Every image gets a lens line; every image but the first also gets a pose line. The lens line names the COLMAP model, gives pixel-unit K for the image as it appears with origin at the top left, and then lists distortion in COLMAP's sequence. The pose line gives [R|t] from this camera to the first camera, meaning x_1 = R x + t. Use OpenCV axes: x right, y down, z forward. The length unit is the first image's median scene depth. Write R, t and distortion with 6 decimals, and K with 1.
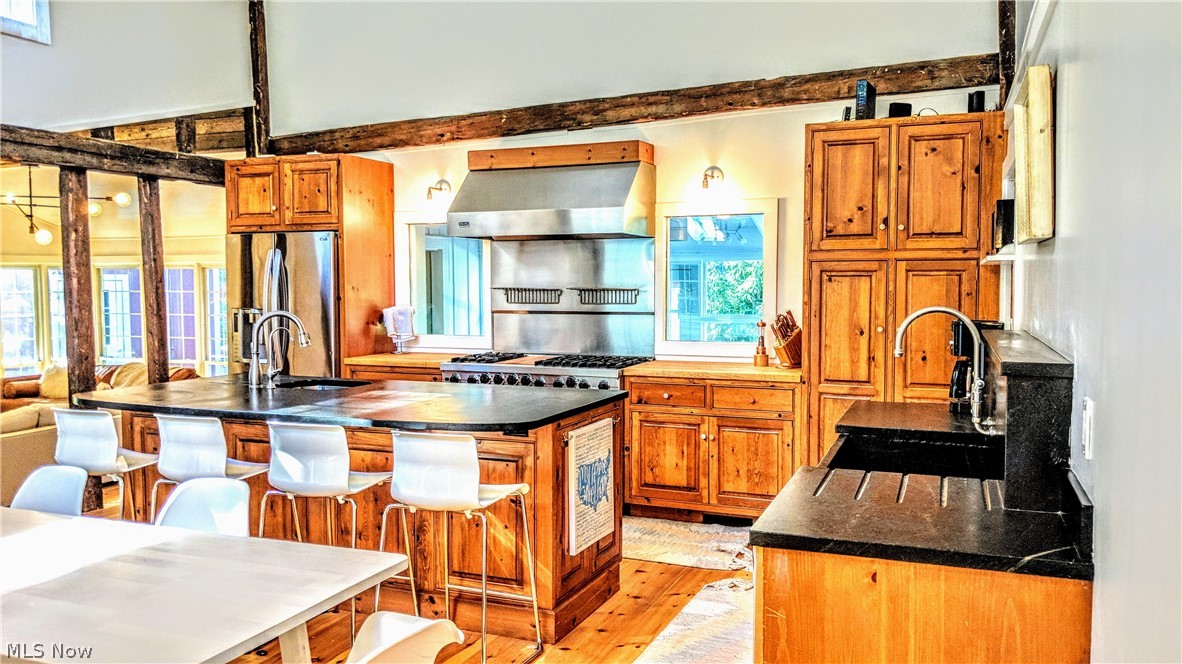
lens RADIAL K [[931.0, 0, 580.3], [0, 931.0, 332.0], [0, 0, 1]] dist [0.102334, -0.180963]
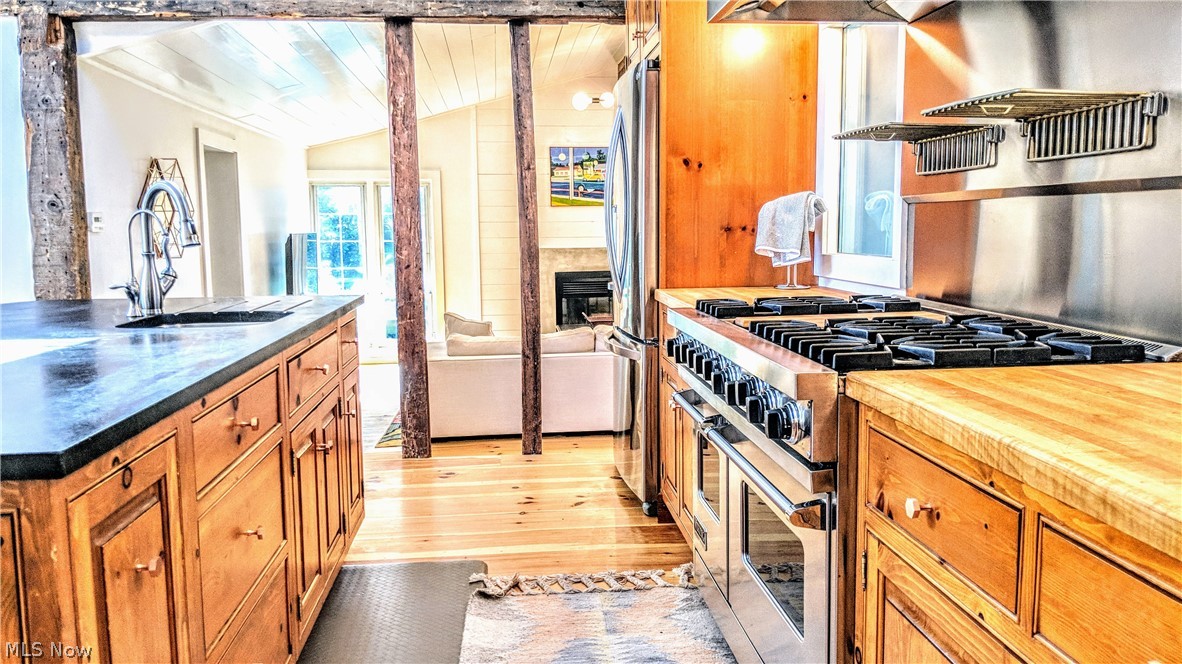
lens RADIAL K [[938.7, 0, 593.1], [0, 938.7, 346.4], [0, 0, 1]] dist [0.004700, -0.039919]
pose [[0.469928, 0.111437, -0.875642, 0.227835], [-0.042521, 0.993705, 0.103642, 0.005537], [0.881680, -0.011471, 0.471709, 0.721795]]
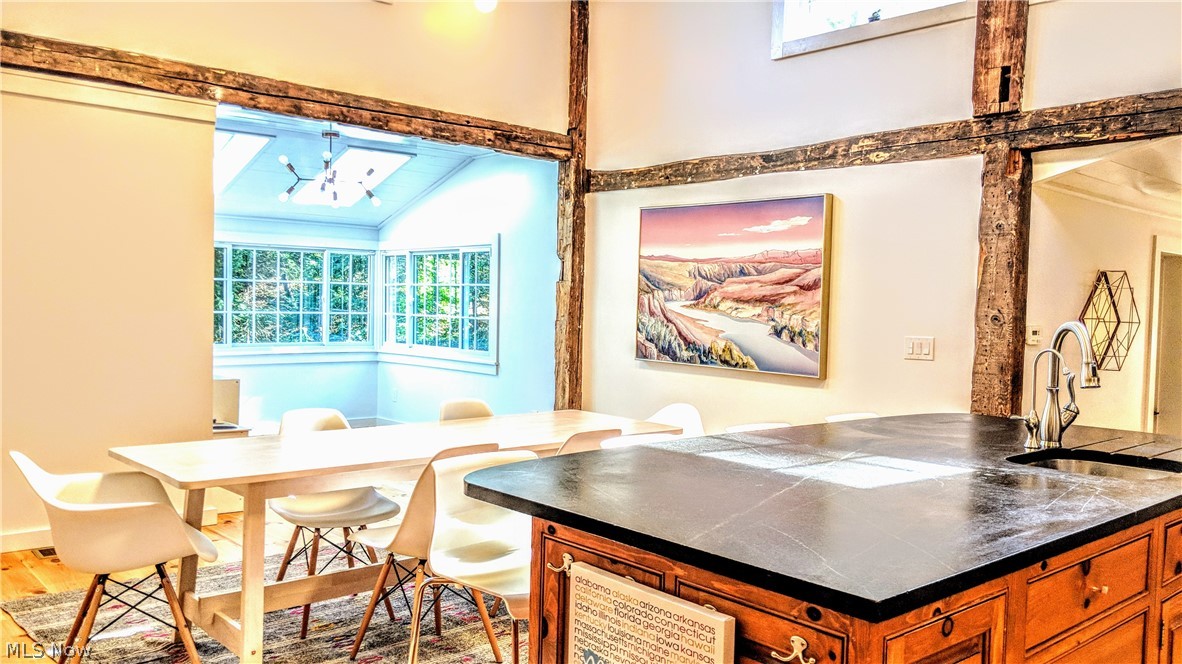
lens RADIAL K [[938.7, 0, 593.1], [0, 938.7, 346.4], [0, 0, 1]] dist [0.004700, -0.039919]
pose [[-0.450961, 0.035337, -0.891844, 0.249818], [-0.067336, 0.995021, 0.073473, -0.022172], [0.890000, 0.093186, -0.446336, 0.748538]]
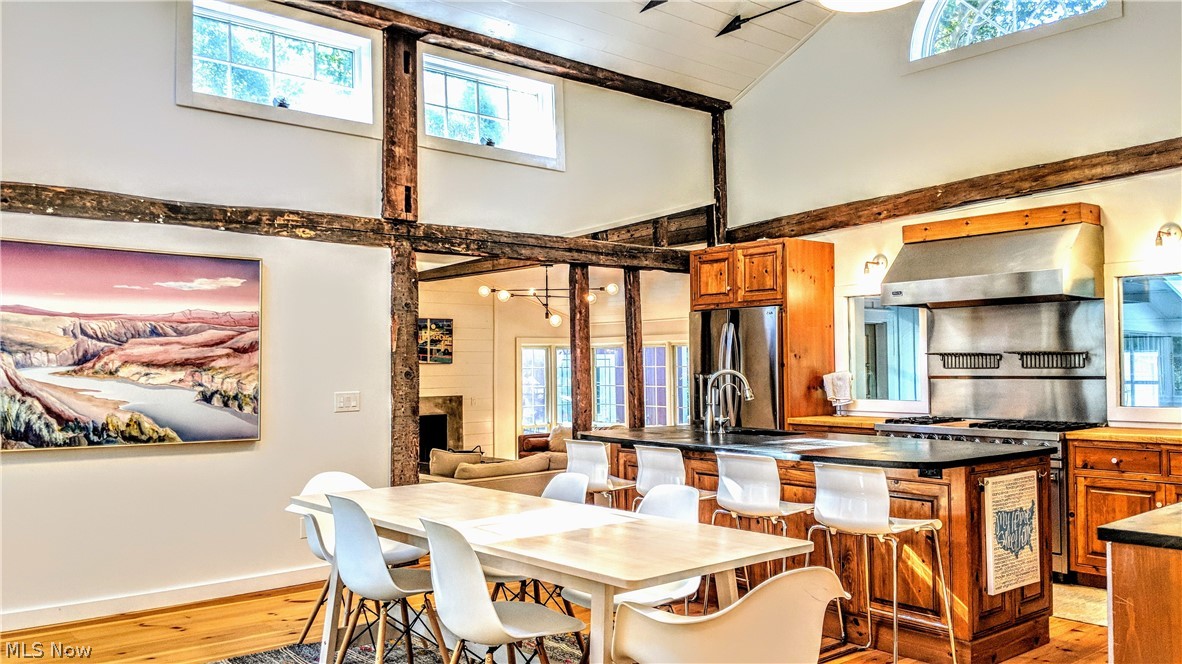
lens RADIAL K [[931.0, 0, 580.3], [0, 931.0, 332.0], [0, 0, 1]] dist [0.102334, -0.180963]
pose [[0.886411, -0.021803, -0.462385, 0.049870], [-0.019396, 0.996263, -0.084160, 0.025448], [0.462493, 0.083569, 0.882676, -0.113042]]
